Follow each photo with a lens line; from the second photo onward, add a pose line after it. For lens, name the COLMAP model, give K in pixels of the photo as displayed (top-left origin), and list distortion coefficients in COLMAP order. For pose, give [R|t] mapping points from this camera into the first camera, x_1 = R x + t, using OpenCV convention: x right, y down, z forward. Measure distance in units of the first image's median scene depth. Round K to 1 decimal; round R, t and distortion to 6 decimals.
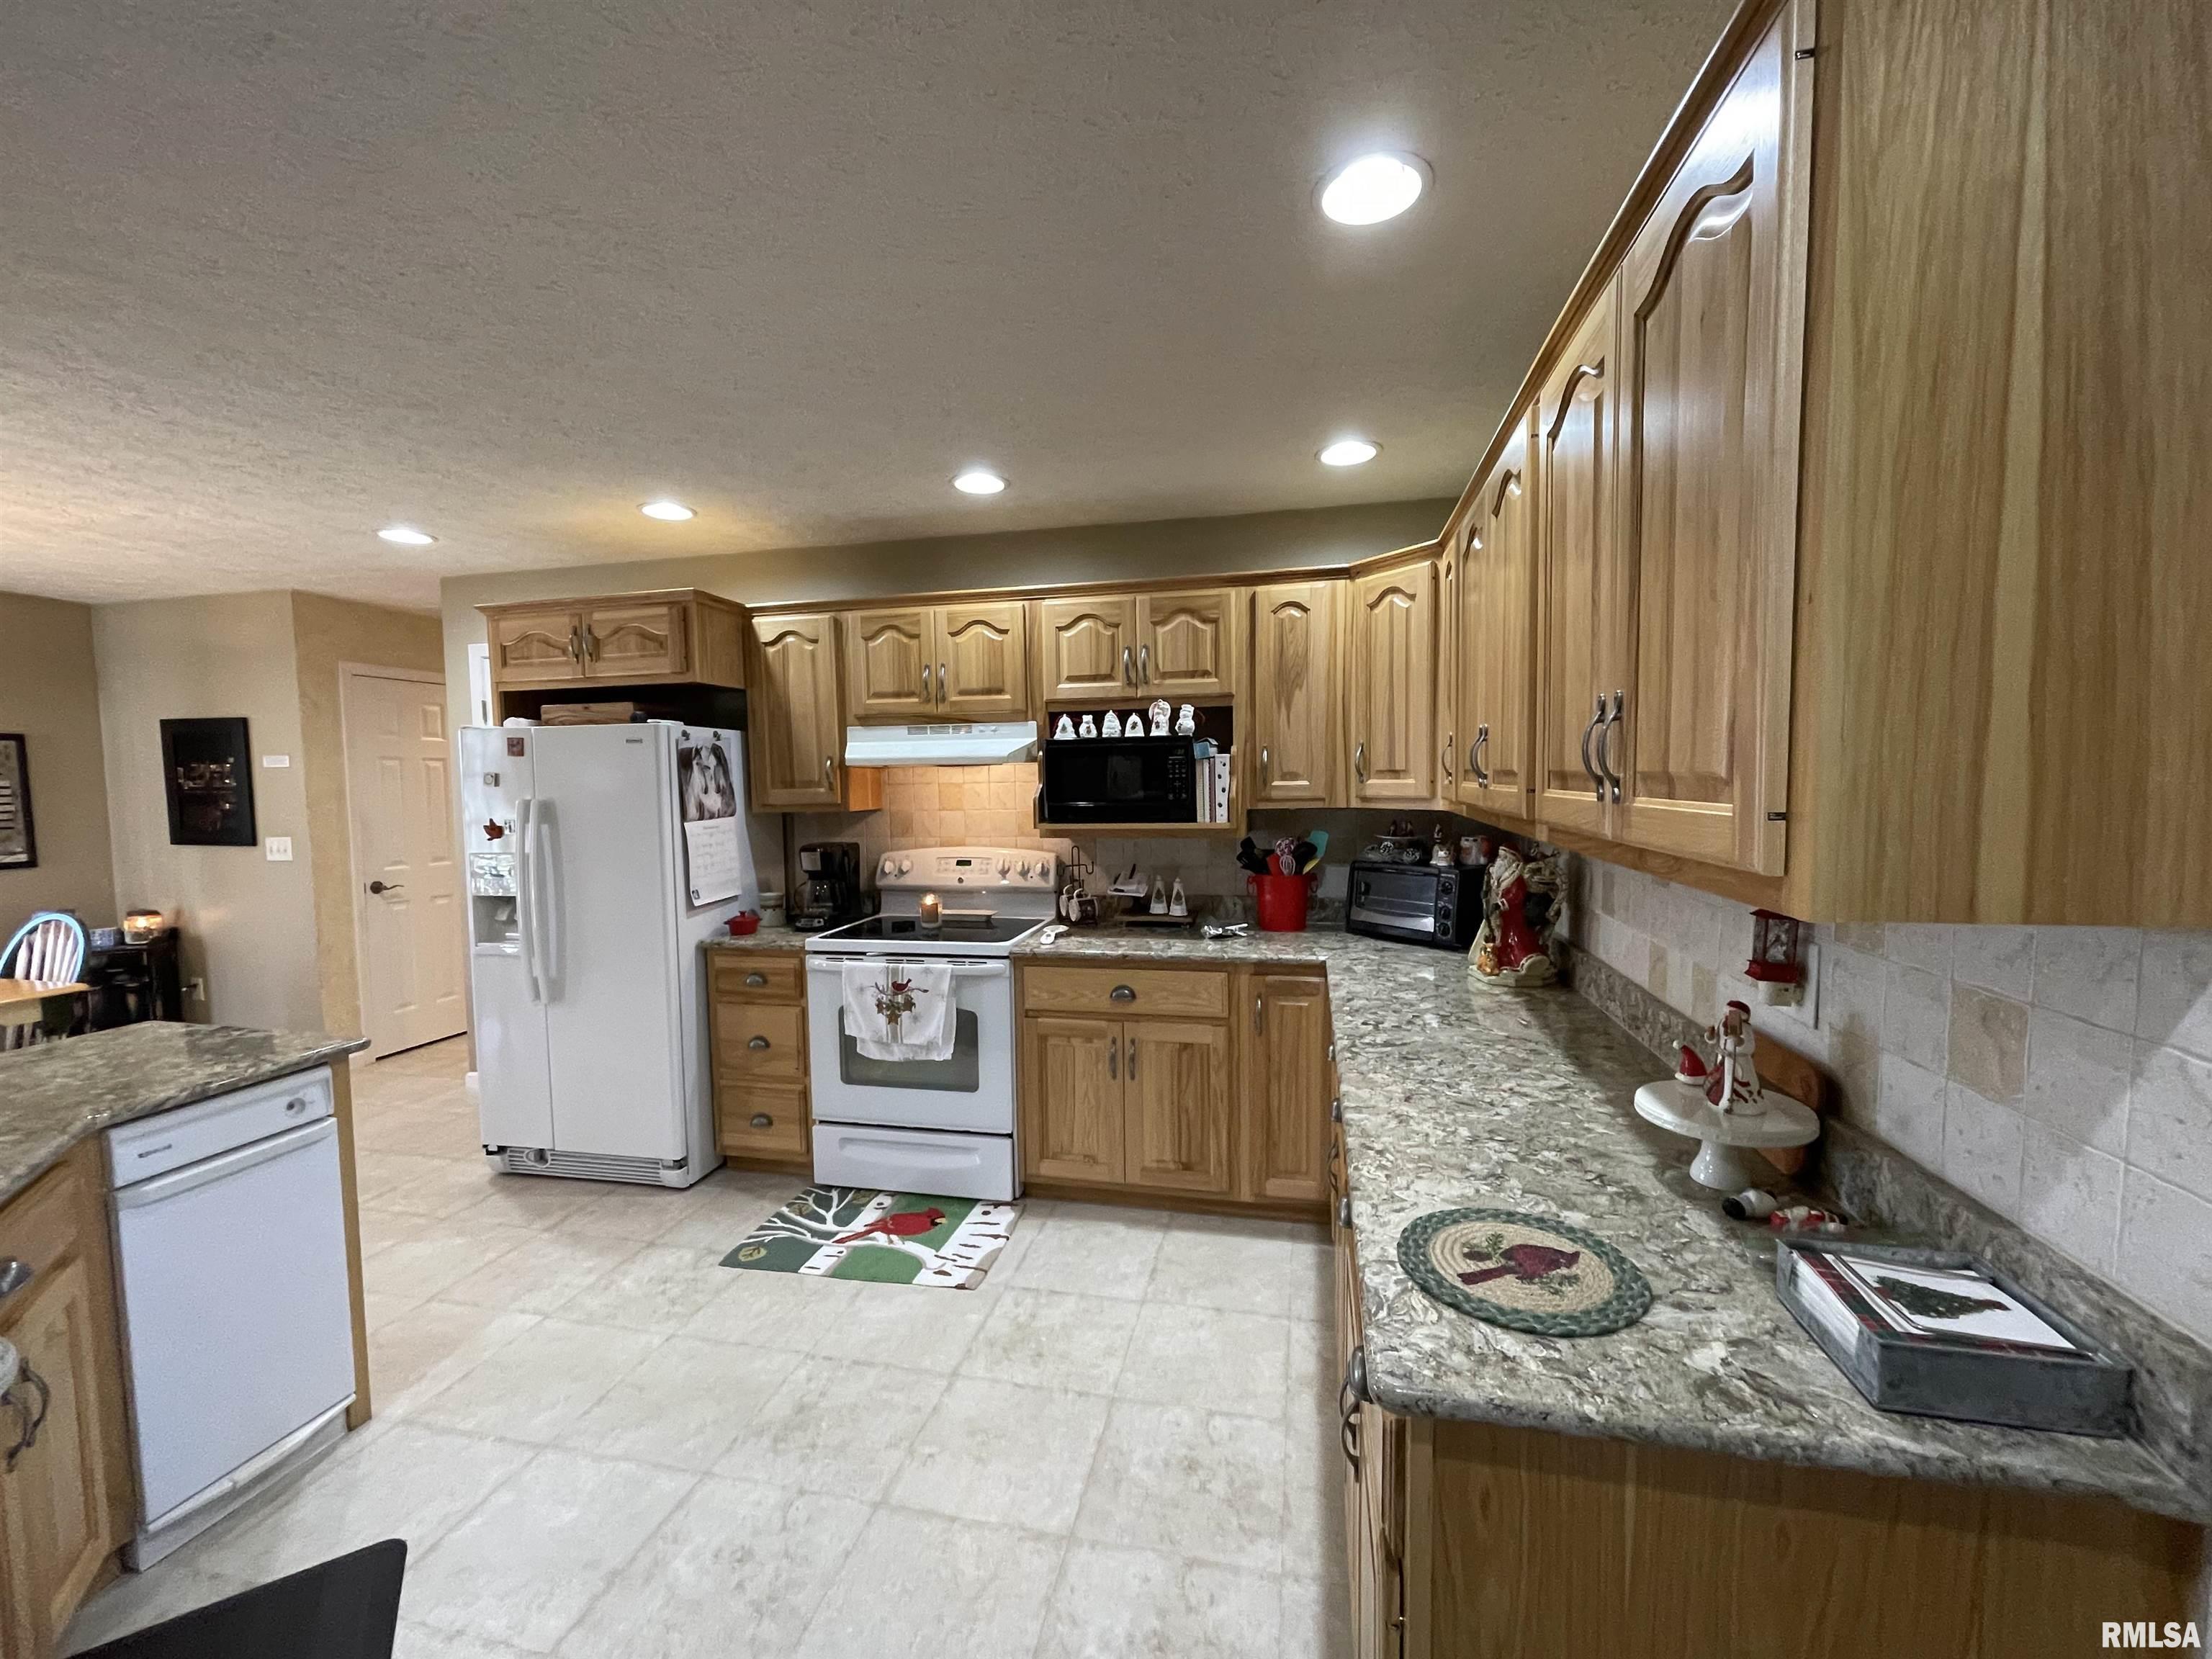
lens RADIAL K [[892.2, 0, 1106.8], [0, 892.2, 836.8], [0, 0, 1]] dist [-0.002586, -0.001251]
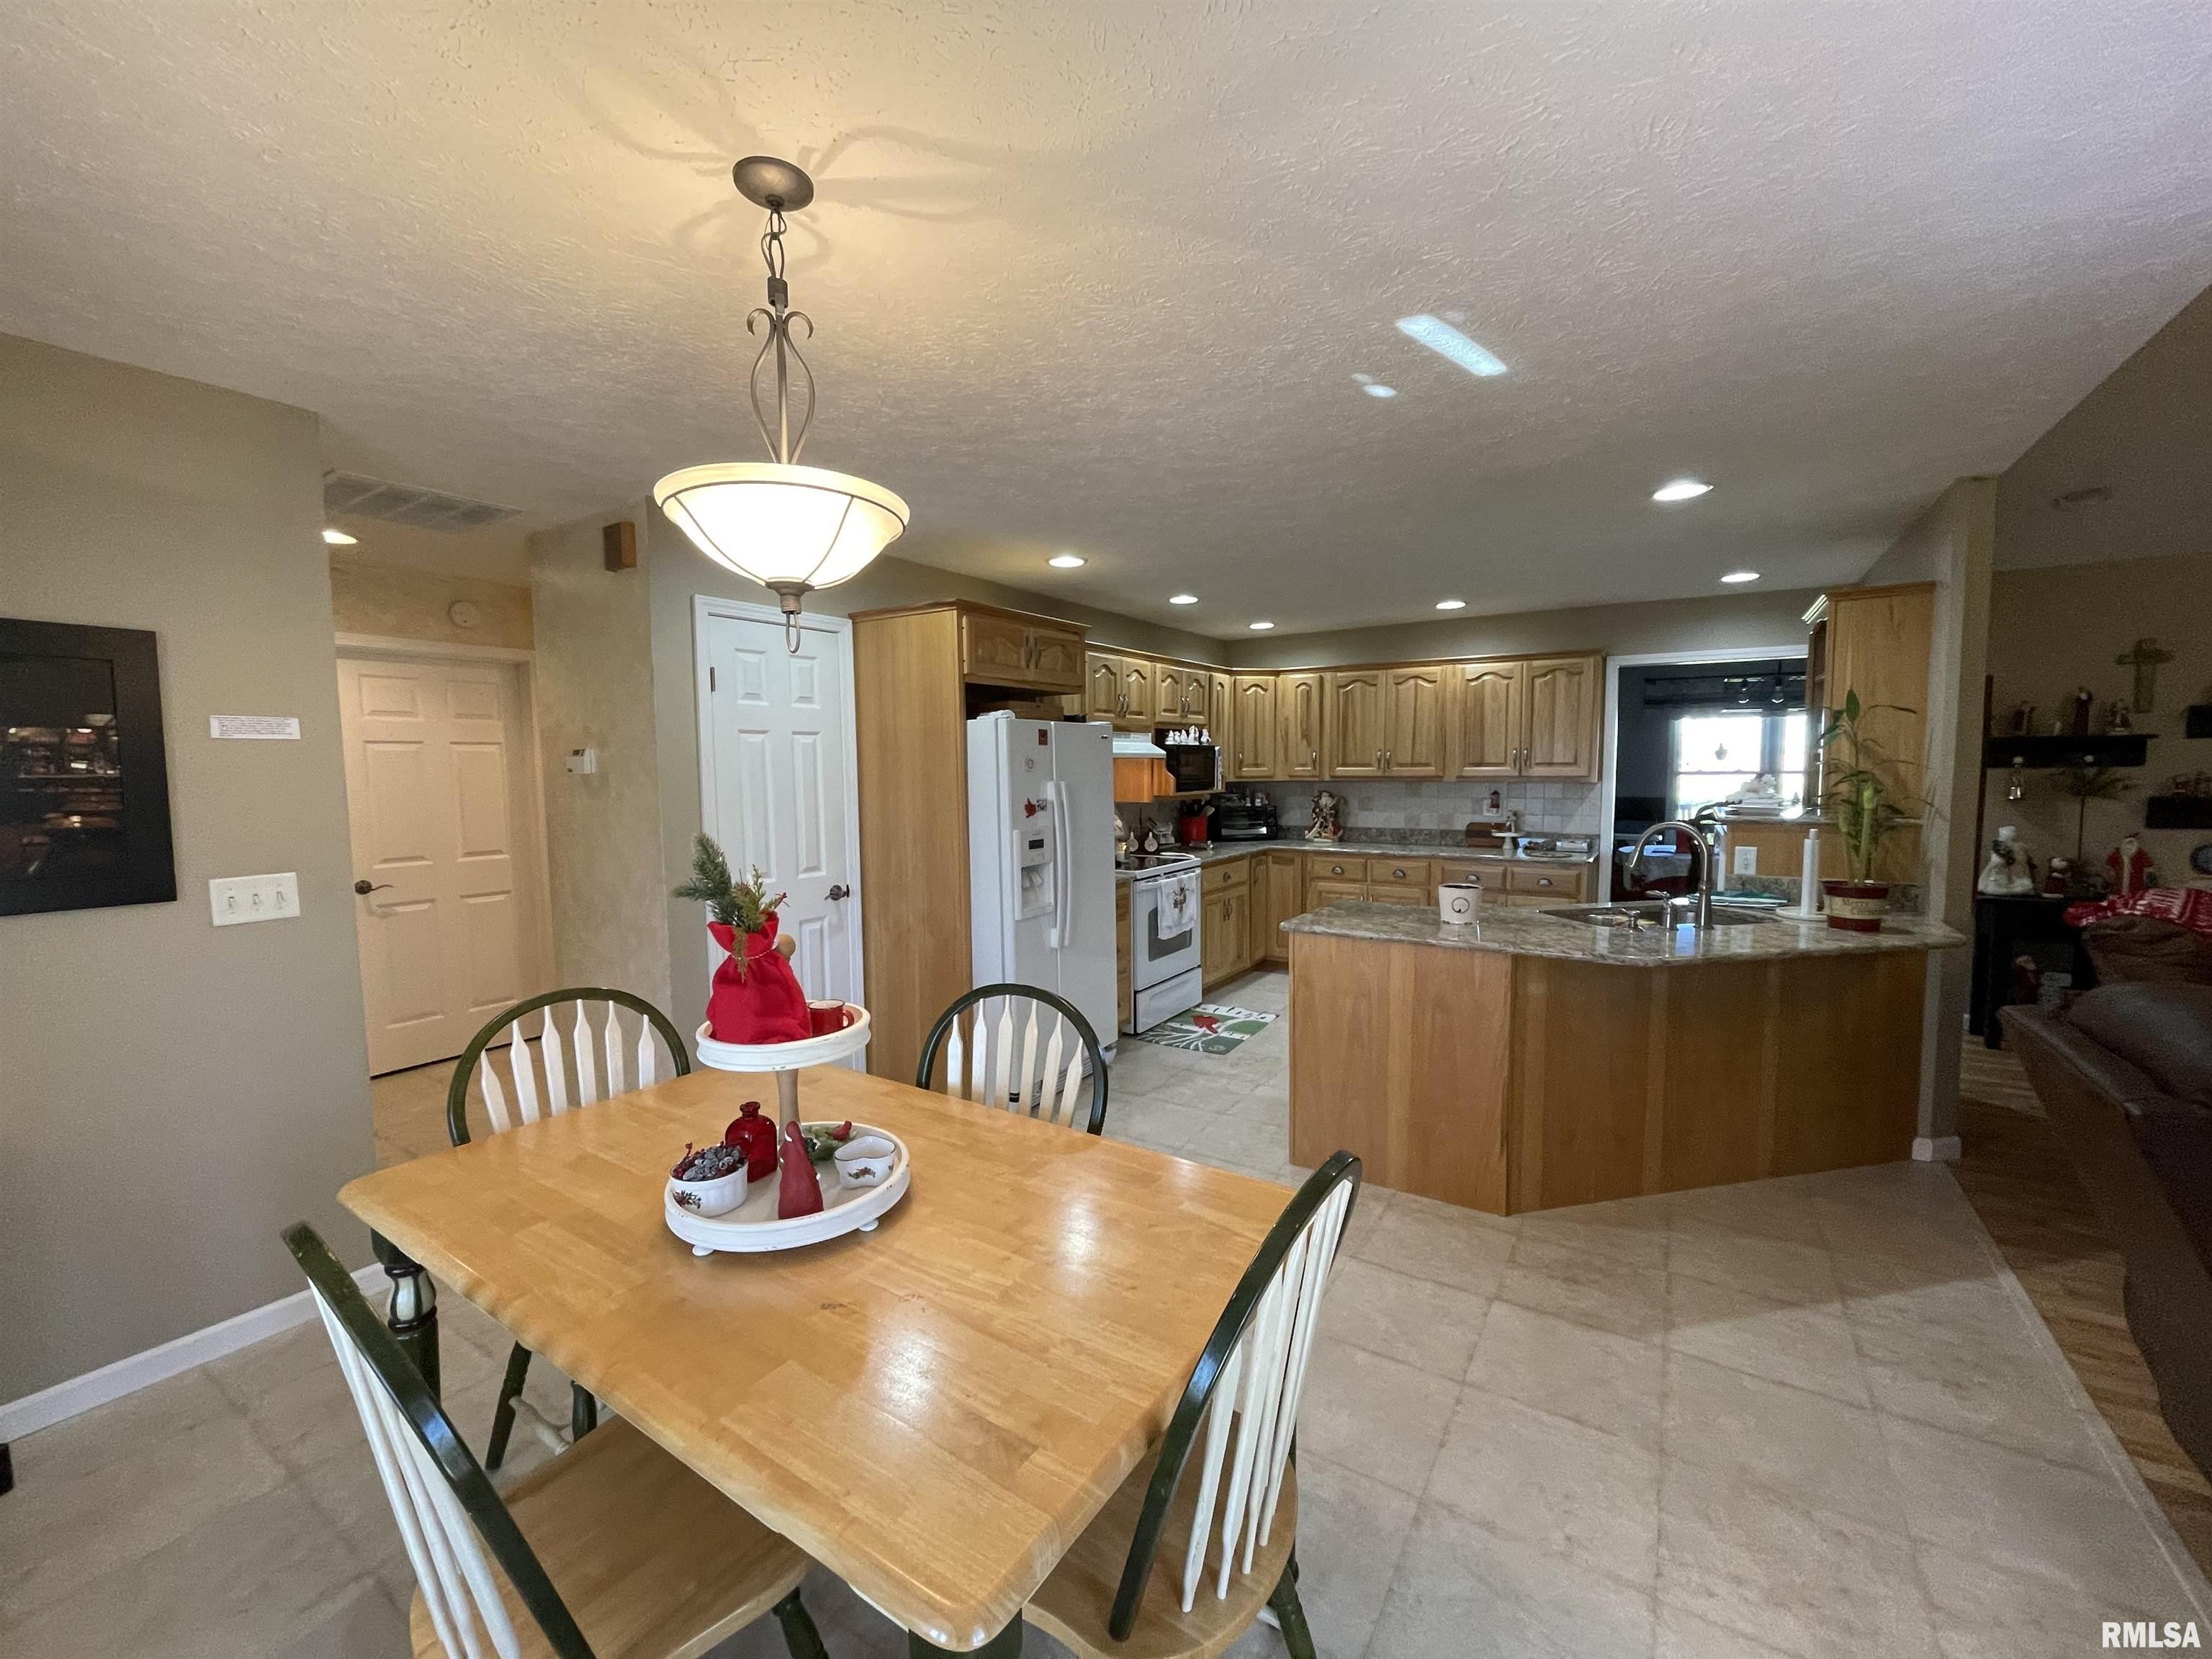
lens RADIAL K [[892.2, 0, 1101.7], [0, 892.2, 835.9], [0, 0, 1]] dist [-0.002586, -0.001251]
pose [[0.352732, -0.064851, 0.933475, -1.806970], [0.068461, 0.996710, 0.043375, -0.016066], [-0.933217, 0.048607, 0.356011, 0.525069]]
